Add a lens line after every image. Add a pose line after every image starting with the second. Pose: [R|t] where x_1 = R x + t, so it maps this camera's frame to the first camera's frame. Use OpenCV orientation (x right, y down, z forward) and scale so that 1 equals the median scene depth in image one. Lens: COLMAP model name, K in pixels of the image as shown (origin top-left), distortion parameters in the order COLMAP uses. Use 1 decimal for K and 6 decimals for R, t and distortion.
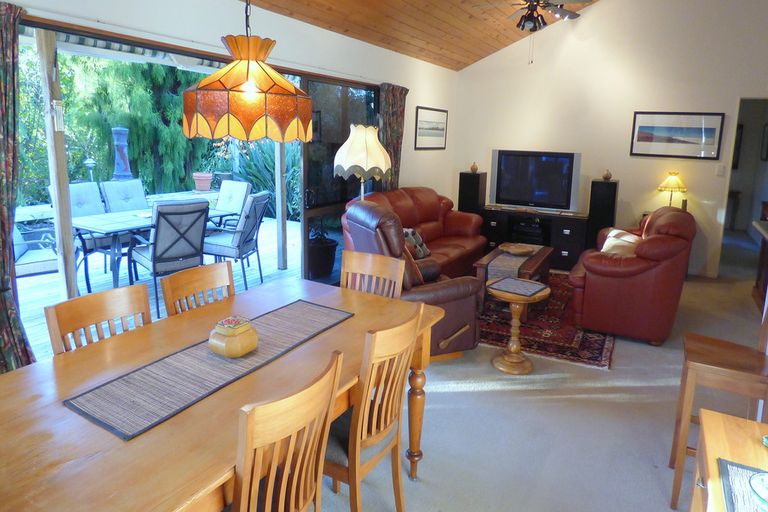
lens RADIAL K [[488.1, 0, 385.3], [0, 488.1, 229.5], [0, 0, 1]] dist [-0.004934, -0.000371]
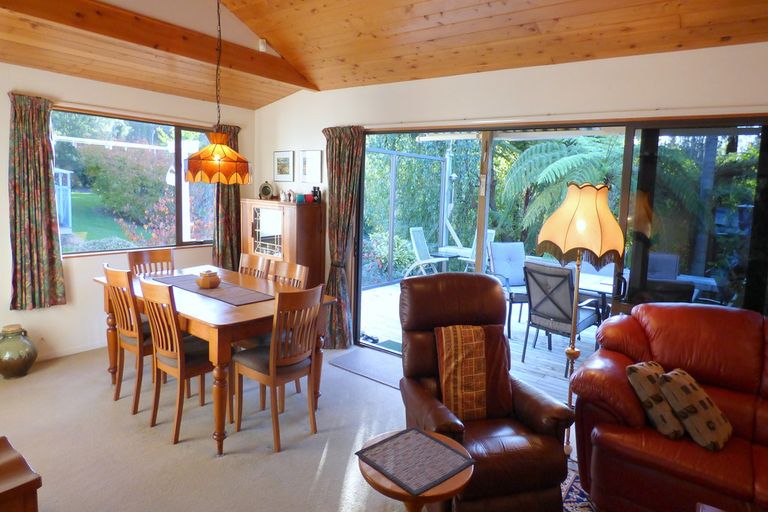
lens RADIAL K [[468.5, 0, 384.6], [0, 468.5, 249.3], [0, 0, 1]] dist [-0.001395, 0.001873]
pose [[-0.124929, 0.109640, -0.986089, 0.598118], [-0.228668, 0.963937, 0.136148, -0.137477], [0.965455, 0.242496, -0.095353, 0.732363]]
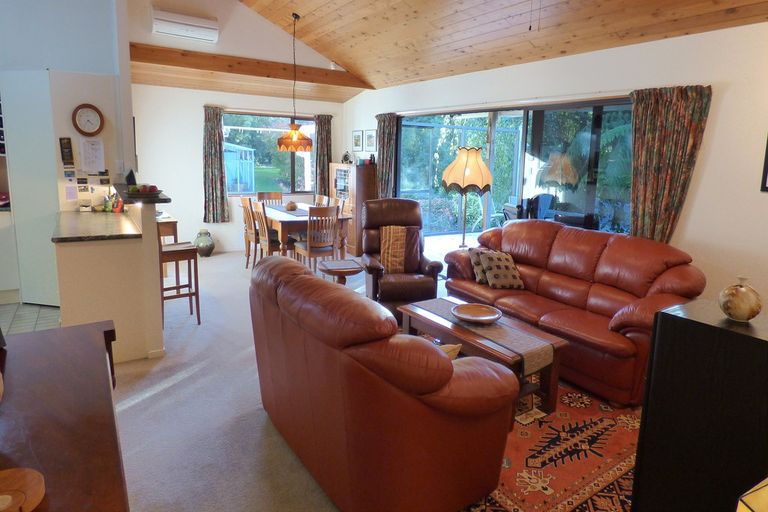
lens RADIAL K [[468.5, 0, 384.6], [0, 468.5, 249.3], [0, 0, 1]] dist [-0.001395, 0.001873]
pose [[-0.456415, 0.148348, -0.877313, 0.988347], [-0.199477, 0.943845, 0.263374, -0.218151], [0.867118, 0.295212, -0.401193, 1.223727]]
